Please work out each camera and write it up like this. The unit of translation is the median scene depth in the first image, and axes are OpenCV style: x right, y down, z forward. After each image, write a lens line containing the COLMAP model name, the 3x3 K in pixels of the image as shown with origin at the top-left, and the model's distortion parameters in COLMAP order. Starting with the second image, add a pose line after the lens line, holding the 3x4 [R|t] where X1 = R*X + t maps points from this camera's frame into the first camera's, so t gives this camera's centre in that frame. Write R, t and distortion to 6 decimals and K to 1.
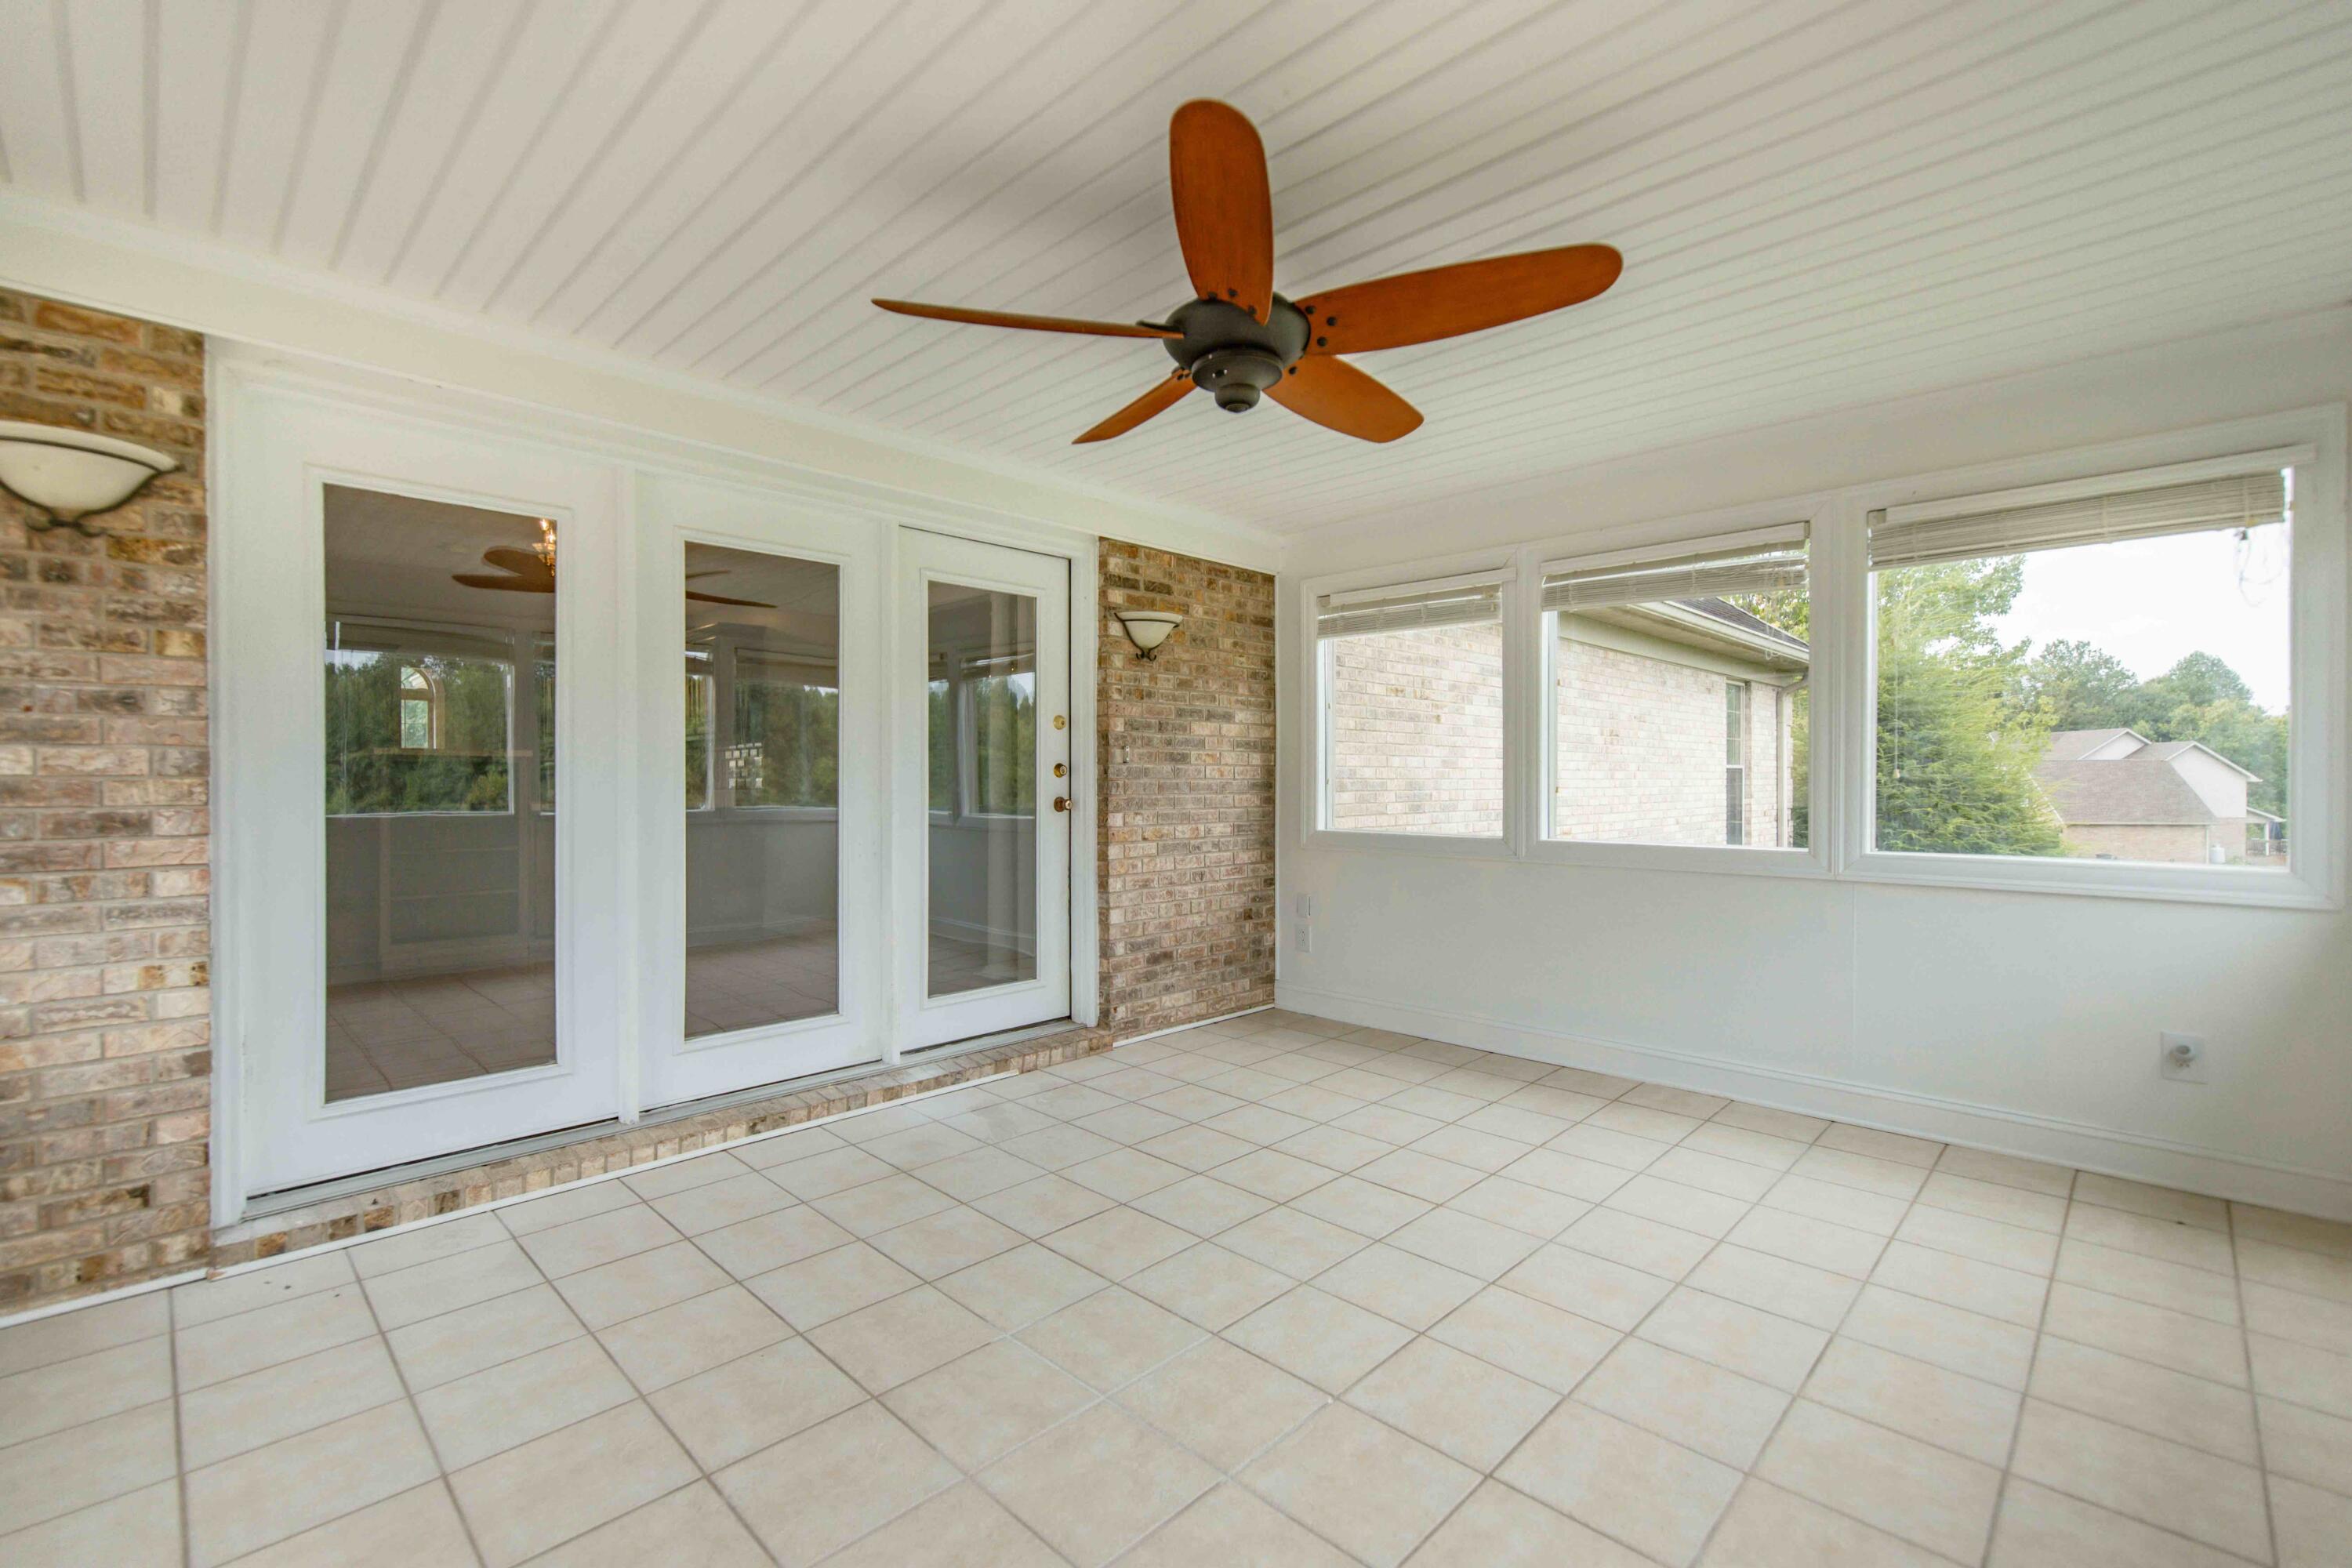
lens RADIAL K [[1016.9, 0, 1177.5], [0, 1016.9, 784.9], [0, 0, 1]] dist [0.001443, 0.000766]
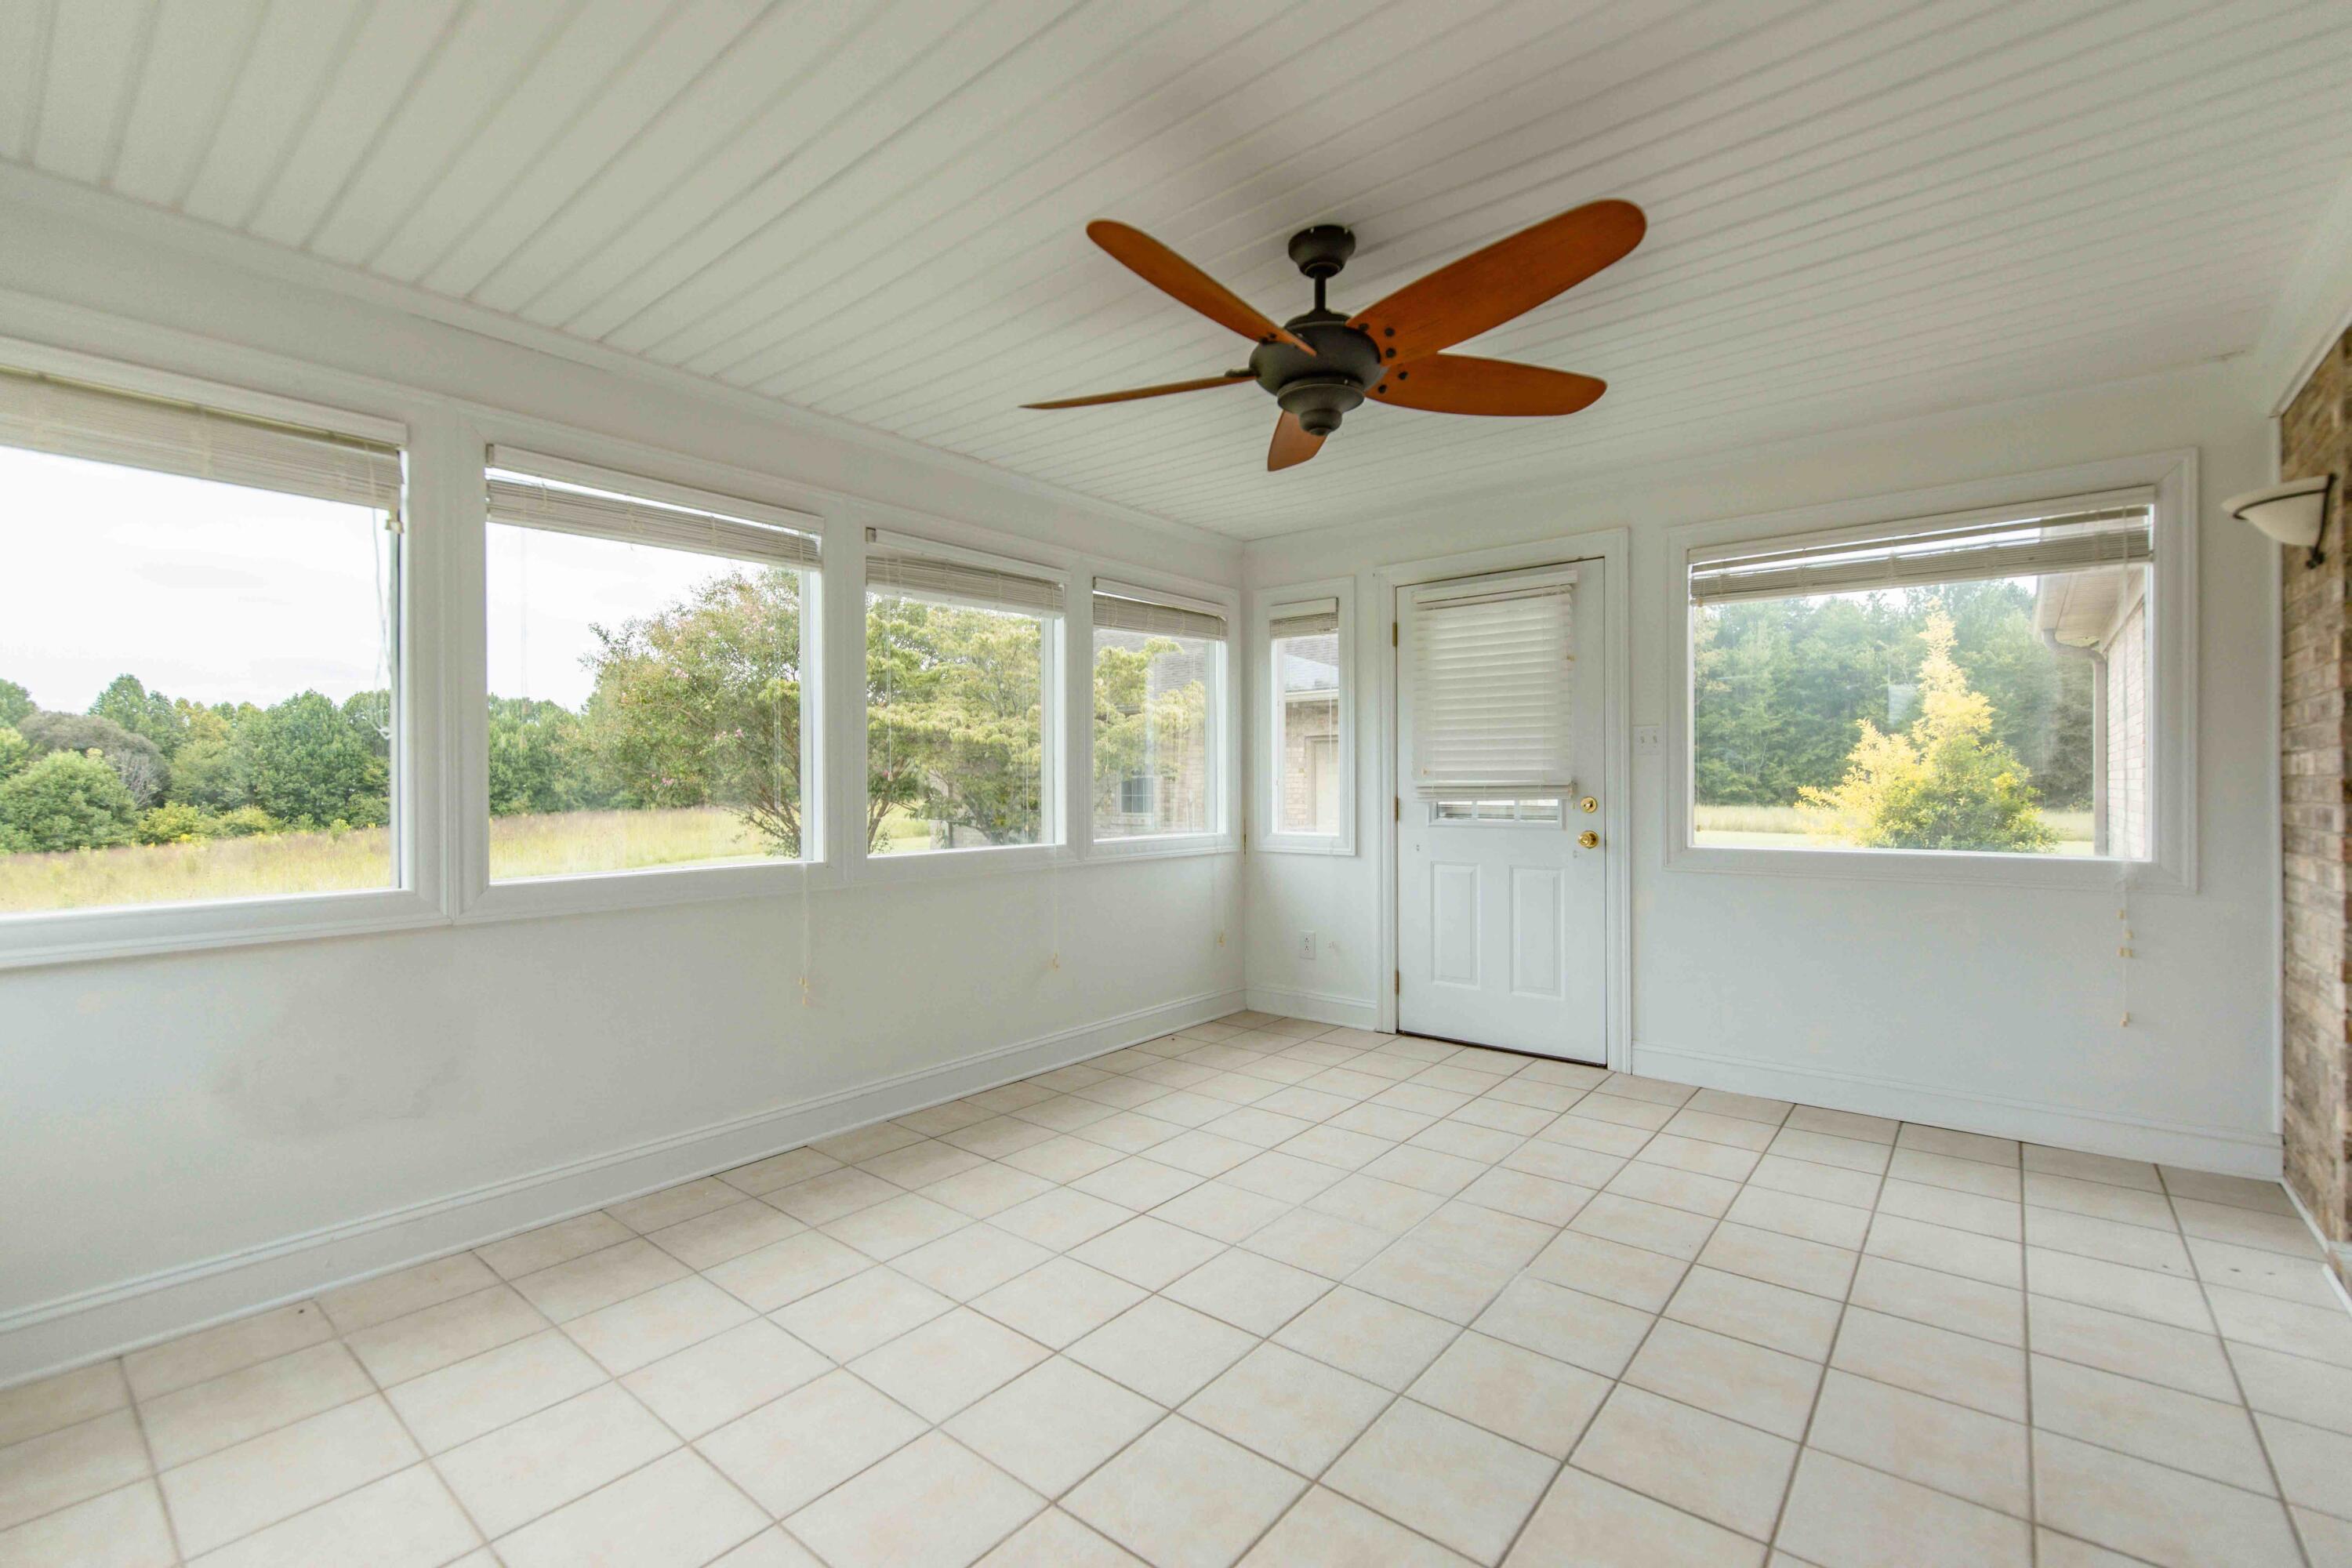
lens RADIAL K [[1016.9, 0, 1173.6], [0, 1016.9, 785.2], [0, 0, 1]] dist [0.001443, 0.000766]
pose [[-0.996321, 0.008473, -0.085278, 0.316297], [0.008059, 0.999954, 0.005192, -0.013620], [0.085318, 0.004486, -0.996344, 2.140533]]
